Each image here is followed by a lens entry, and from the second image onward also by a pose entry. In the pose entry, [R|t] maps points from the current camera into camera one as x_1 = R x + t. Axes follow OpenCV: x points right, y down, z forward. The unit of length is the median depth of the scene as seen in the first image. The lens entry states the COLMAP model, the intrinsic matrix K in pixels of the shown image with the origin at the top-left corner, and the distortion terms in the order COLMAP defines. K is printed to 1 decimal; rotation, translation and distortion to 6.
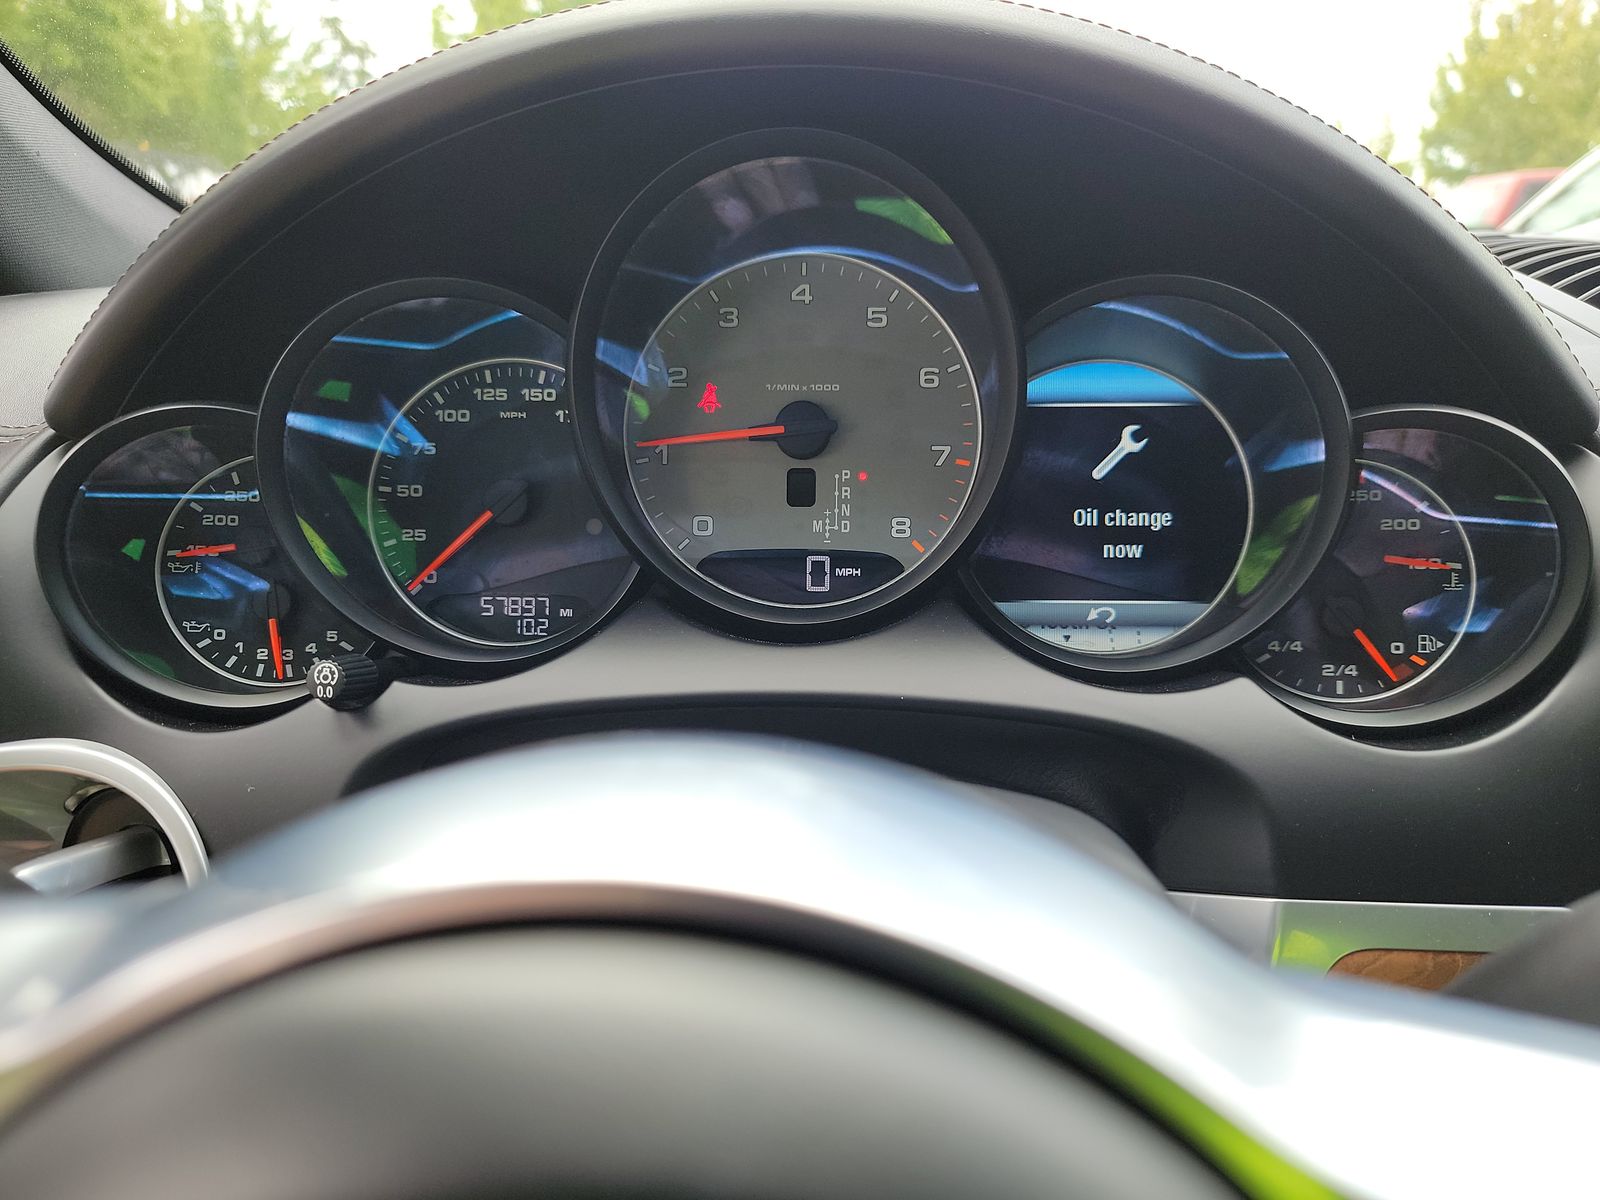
lens RADIAL K [[1228.5, 0, 766.7], [0, 1228.5, 606.6], [0, 0, 1]] dist [0.025861, 0.001589]
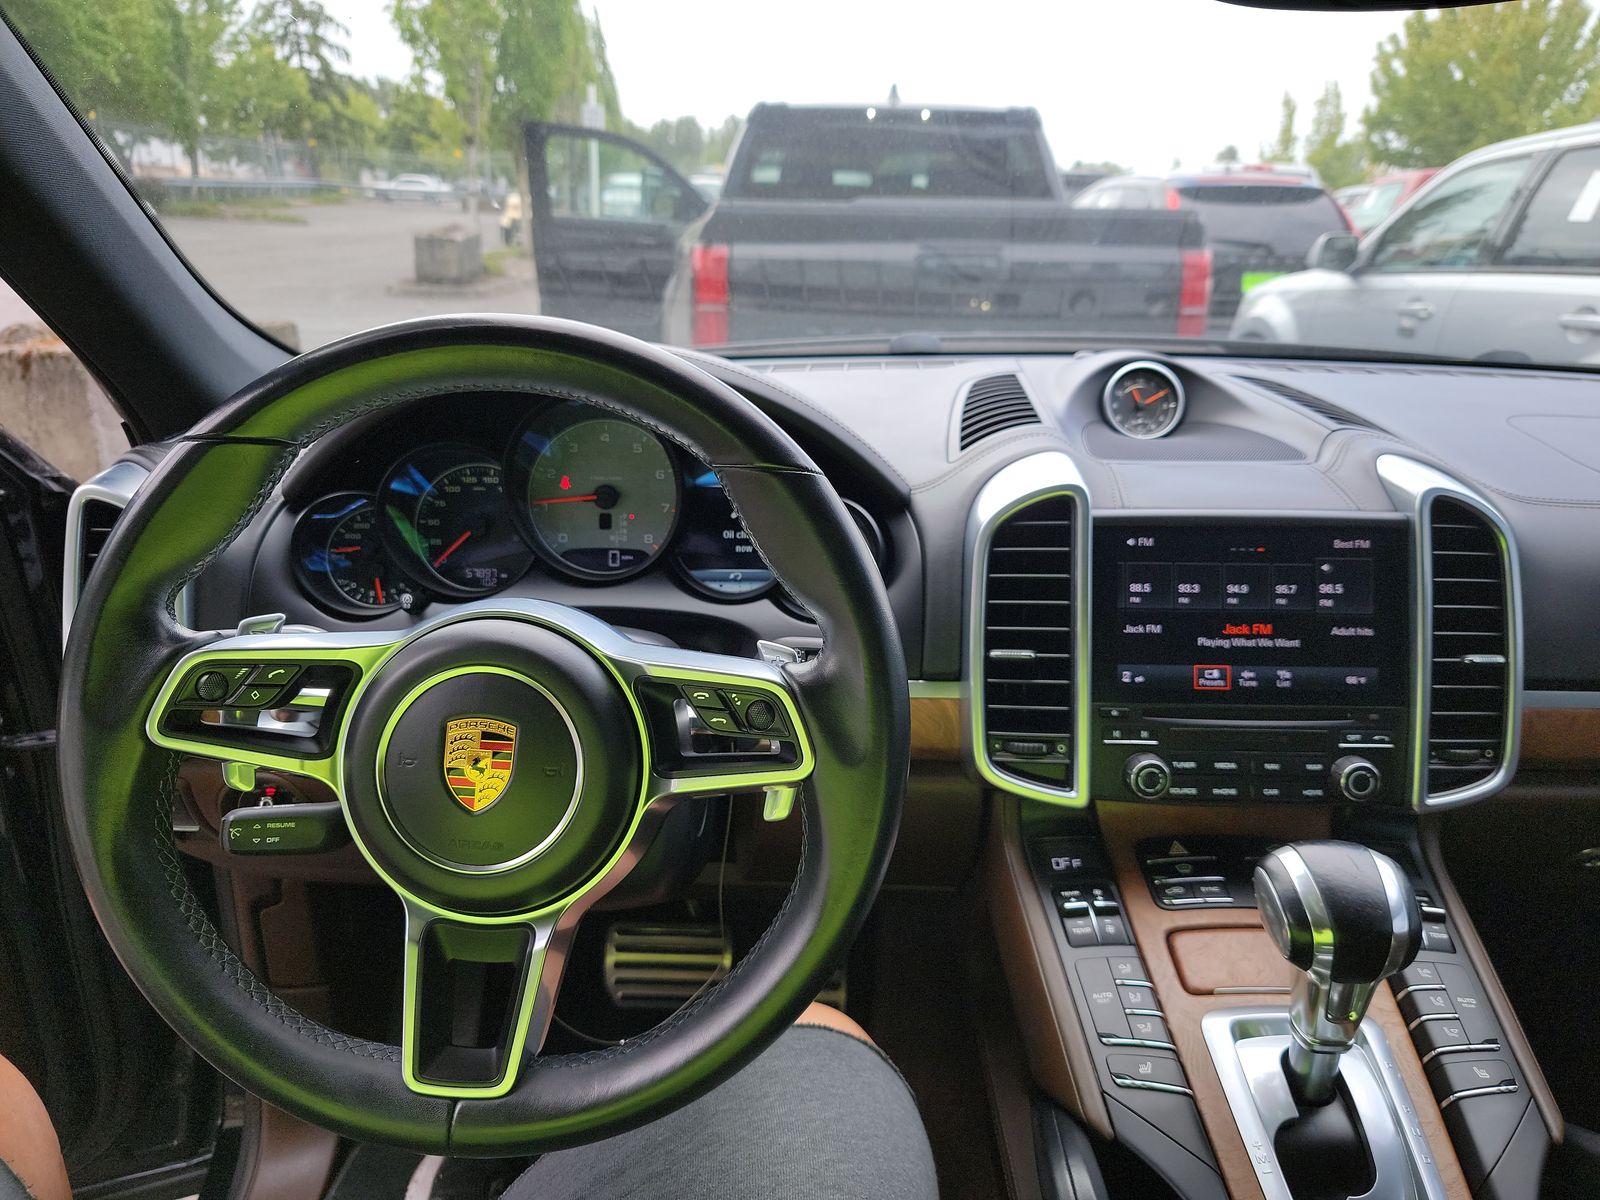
lens RADIAL K [[1264.6, 0, 805.5], [0, 1264.6, 596.2], [0, 0, 1]] dist [0.017226, 0.001826]
pose [[0.998563, -0.003877, 0.053445, 0.272487], [0.003152, 0.999902, 0.013650, 0.012700], [-0.053492, -0.013462, 0.998478, -1.383823]]
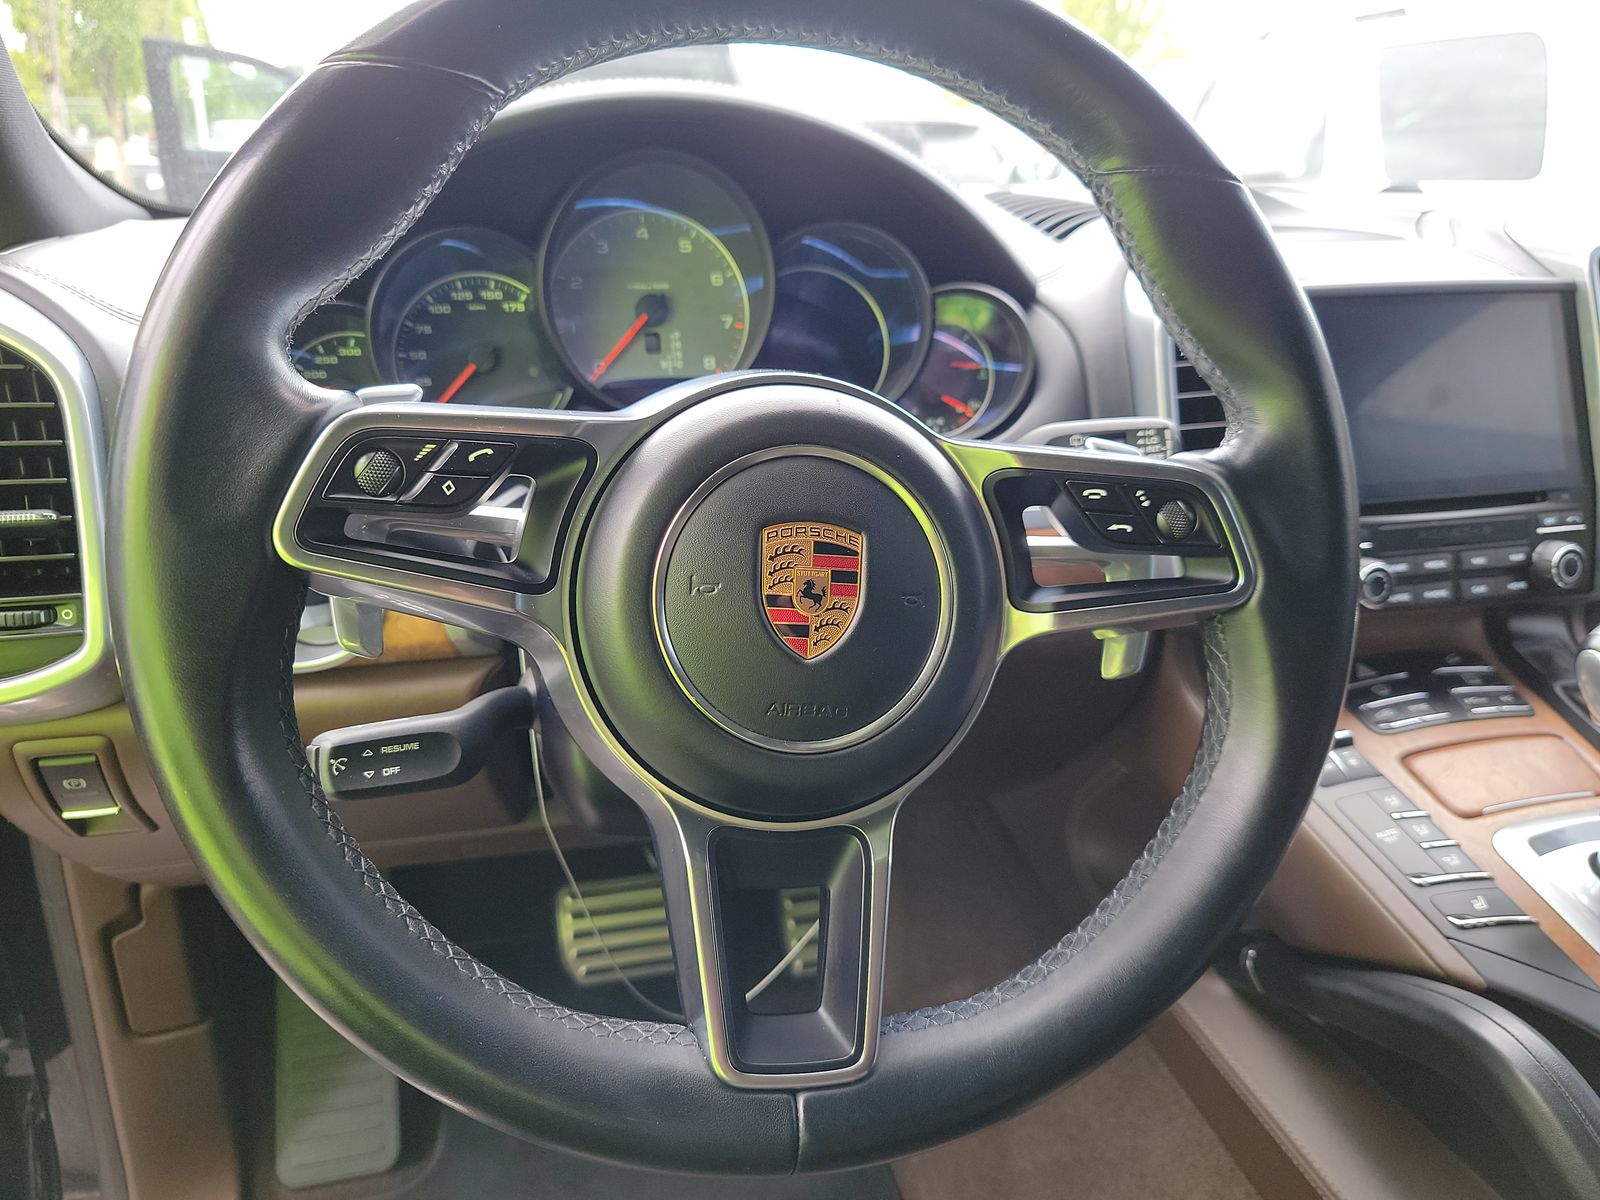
lens RADIAL K [[1264.6, 0, 805.5], [0, 1264.6, 596.2], [0, 0, 1]] dist [0.017226, 0.001826]
pose [[0.943764, -0.101409, 0.314684, -0.371656], [0.088835, 0.994577, 0.054085, 0.185398], [-0.318462, -0.023088, 0.947654, -0.805372]]
